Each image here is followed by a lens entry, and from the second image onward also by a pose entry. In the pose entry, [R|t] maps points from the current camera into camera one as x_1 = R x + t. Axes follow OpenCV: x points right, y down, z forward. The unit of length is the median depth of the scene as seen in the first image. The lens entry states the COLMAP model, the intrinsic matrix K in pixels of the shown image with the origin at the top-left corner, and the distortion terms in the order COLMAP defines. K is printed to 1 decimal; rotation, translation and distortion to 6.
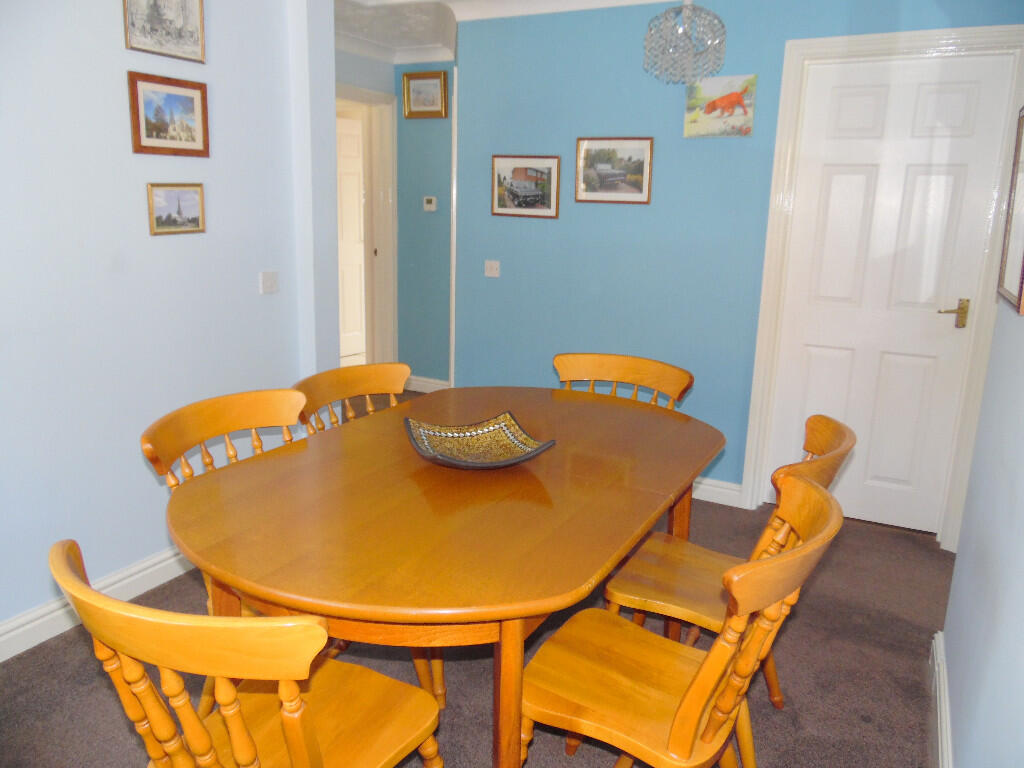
lens RADIAL K [[770.0, 0, 516.0], [0, 770.0, 379.3], [0, 0, 1]] dist [-0.032371, 0.058055]
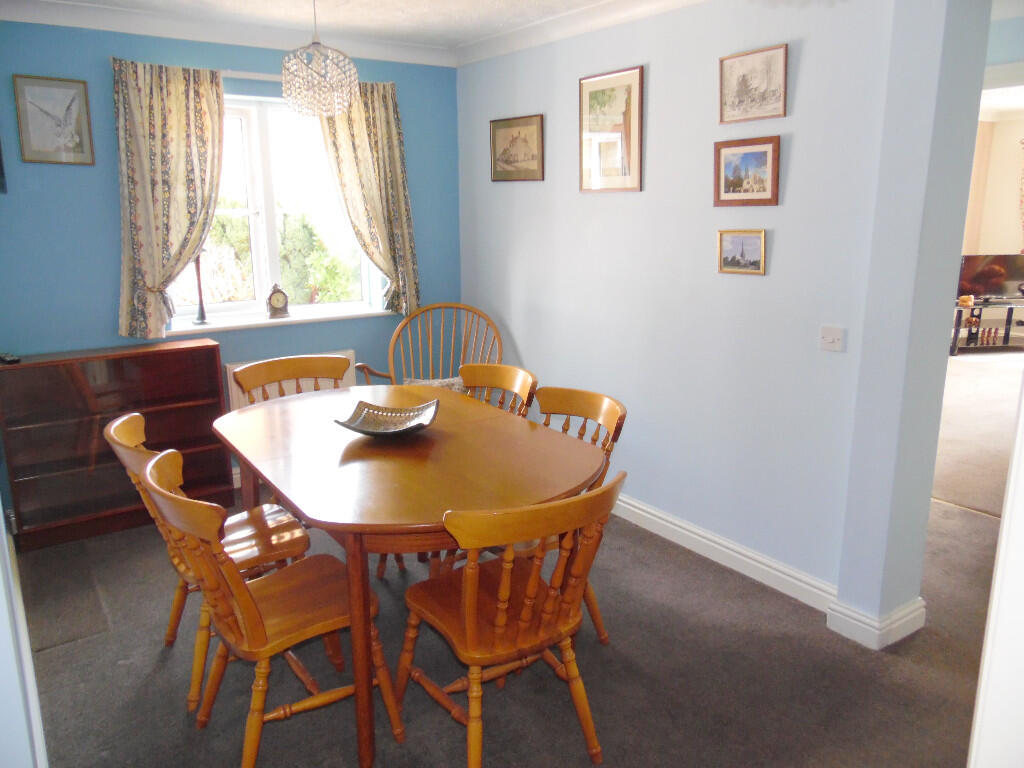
lens RADIAL K [[770.0, 0, 510.1], [0, 770.0, 380.6], [0, 0, 1]] dist [-0.028325, 0.058017]
pose [[-0.484694, 0.184049, -0.855101, 0.754070], [-0.196692, 0.929639, 0.311583, -0.340698], [0.852282, 0.319214, -0.414389, 1.270487]]
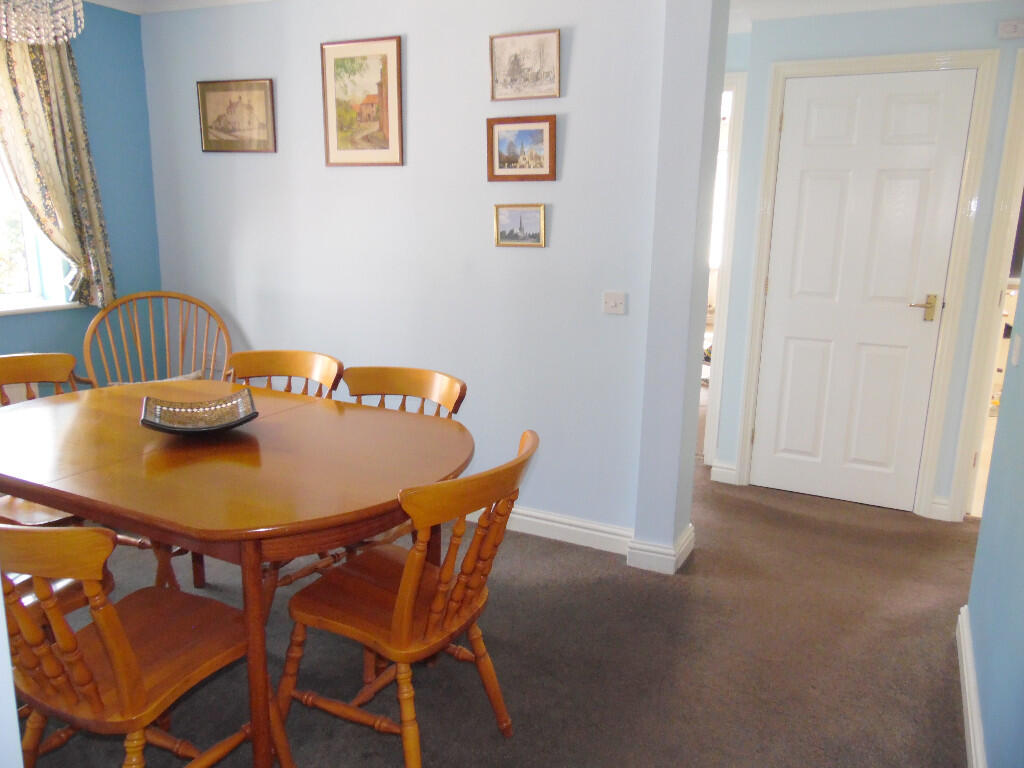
lens RADIAL K [[770.0, 0, 516.0], [0, 770.0, 379.3], [0, 0, 1]] dist [-0.032371, 0.058055]
pose [[-0.001863, 0.199634, -0.979869, 0.789714], [-0.245844, 0.949706, 0.193956, -0.231470], [0.969308, 0.241256, 0.047309, 1.019334]]
